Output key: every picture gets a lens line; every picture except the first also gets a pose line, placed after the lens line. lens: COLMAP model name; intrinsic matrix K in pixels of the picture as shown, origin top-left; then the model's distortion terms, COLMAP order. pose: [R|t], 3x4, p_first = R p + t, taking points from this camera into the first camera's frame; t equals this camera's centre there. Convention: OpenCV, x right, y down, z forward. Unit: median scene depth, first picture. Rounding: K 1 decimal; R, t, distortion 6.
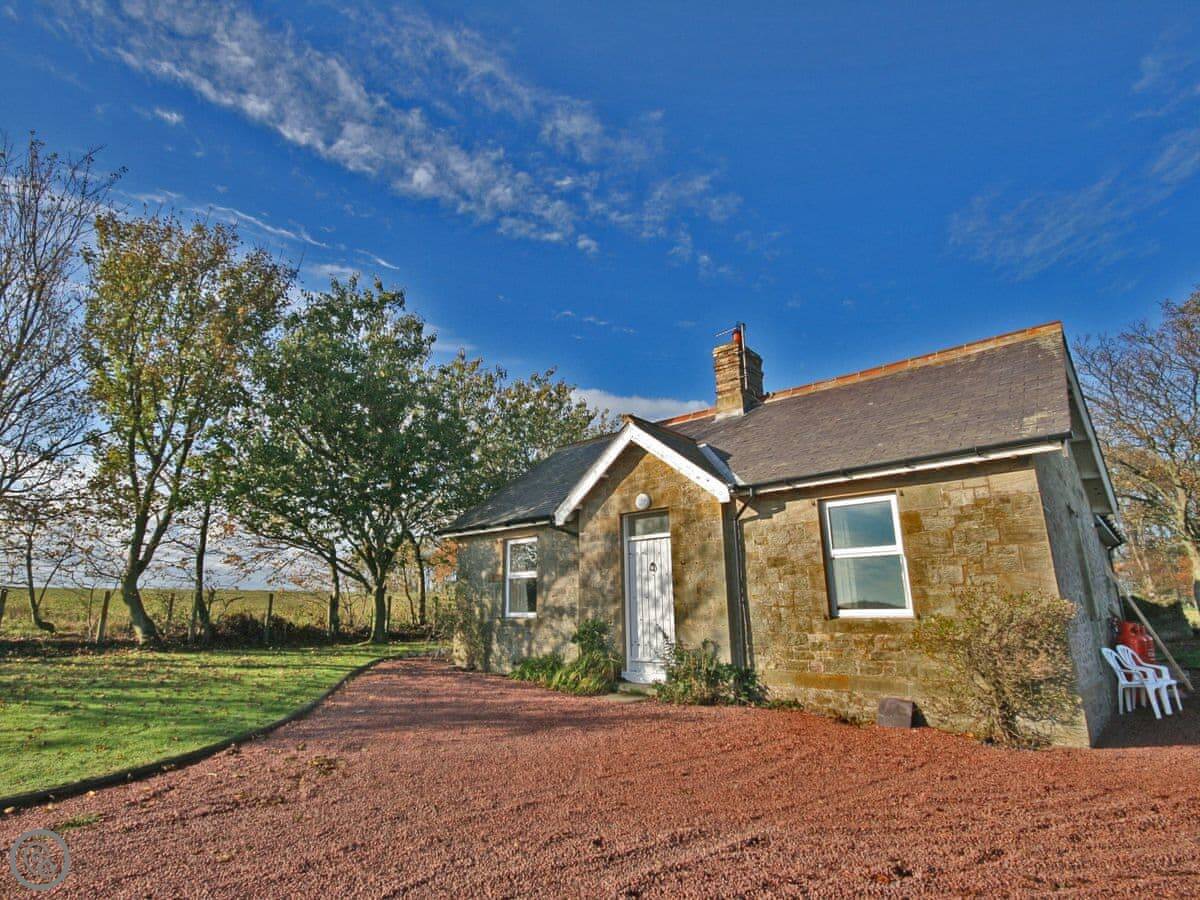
lens RADIAL K [[613.8, 0, 600.0], [0, 613.8, 450.0], [0, 0, 1]] dist [0.001513, 0.000935]
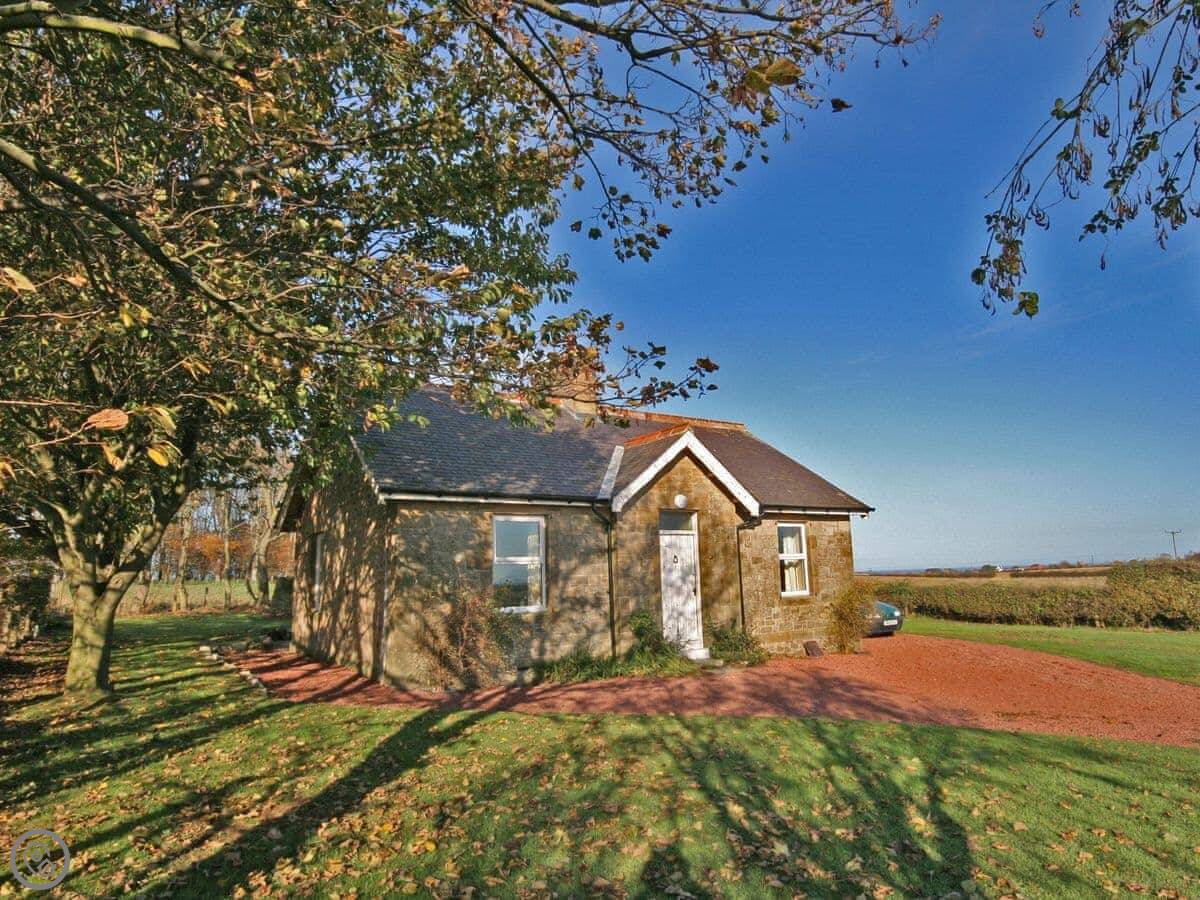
lens RADIAL K [[613.8, 0, 600.0], [0, 613.8, 450.0], [0, 0, 1]] dist [0.001513, 0.000935]
pose [[0.324792, 0.196257, 0.925199, -1.052381], [-0.213492, 0.968199, -0.130432, 0.173057], [-0.921375, -0.155159, 0.356362, 0.759248]]
